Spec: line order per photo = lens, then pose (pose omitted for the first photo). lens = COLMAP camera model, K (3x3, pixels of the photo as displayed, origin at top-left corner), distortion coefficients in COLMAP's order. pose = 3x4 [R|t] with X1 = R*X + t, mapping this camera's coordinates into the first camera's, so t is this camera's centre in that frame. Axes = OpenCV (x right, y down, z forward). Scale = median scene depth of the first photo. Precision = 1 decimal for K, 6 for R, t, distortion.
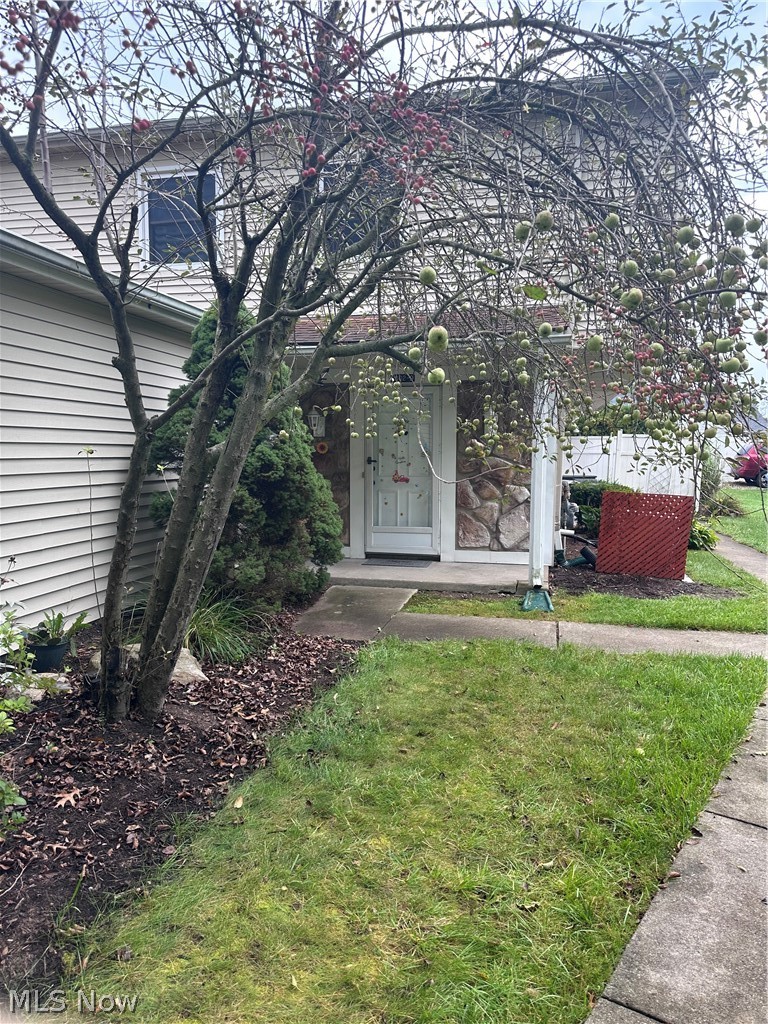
lens RADIAL K [[721.7, 0, 377.1], [0, 721.7, 510.8], [0, 0, 1]] dist [0.087085, -0.109684]
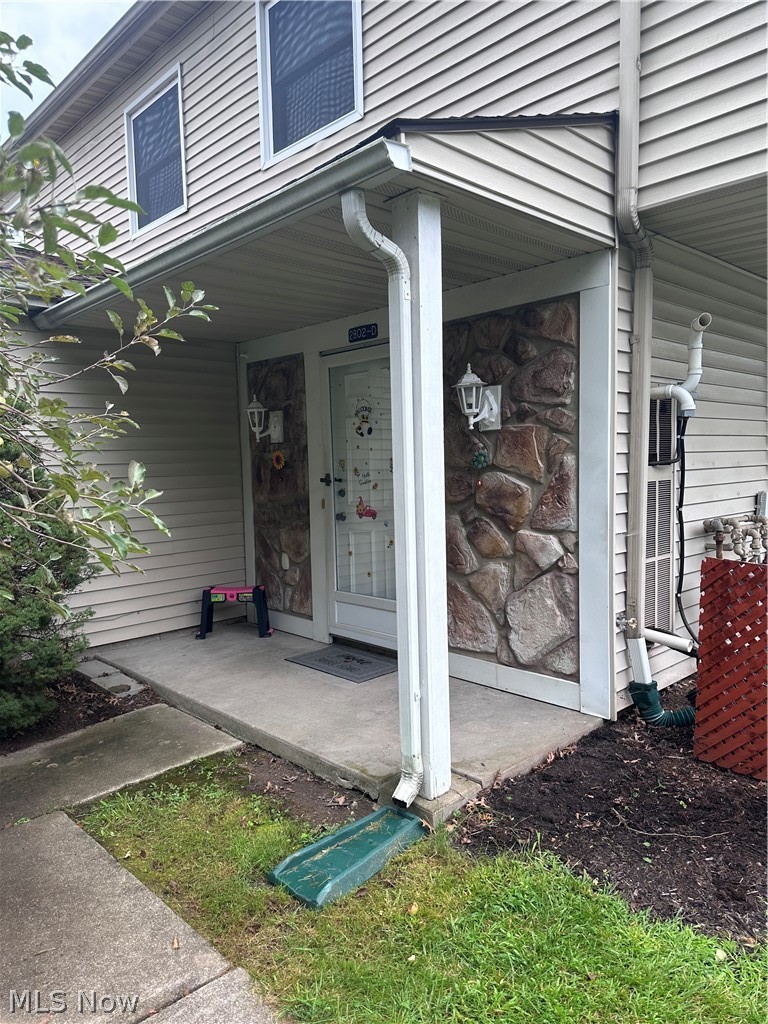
lens RADIAL K [[721.7, 0, 389.3], [0, 721.7, 512.8], [0, 0, 1]] dist [0.087085, -0.109684]
pose [[0.836320, 0.013725, -0.548070, 0.364184], [-0.017152, 0.999852, -0.001135, -0.044218], [0.547973, 0.010349, 0.836432, 0.554301]]
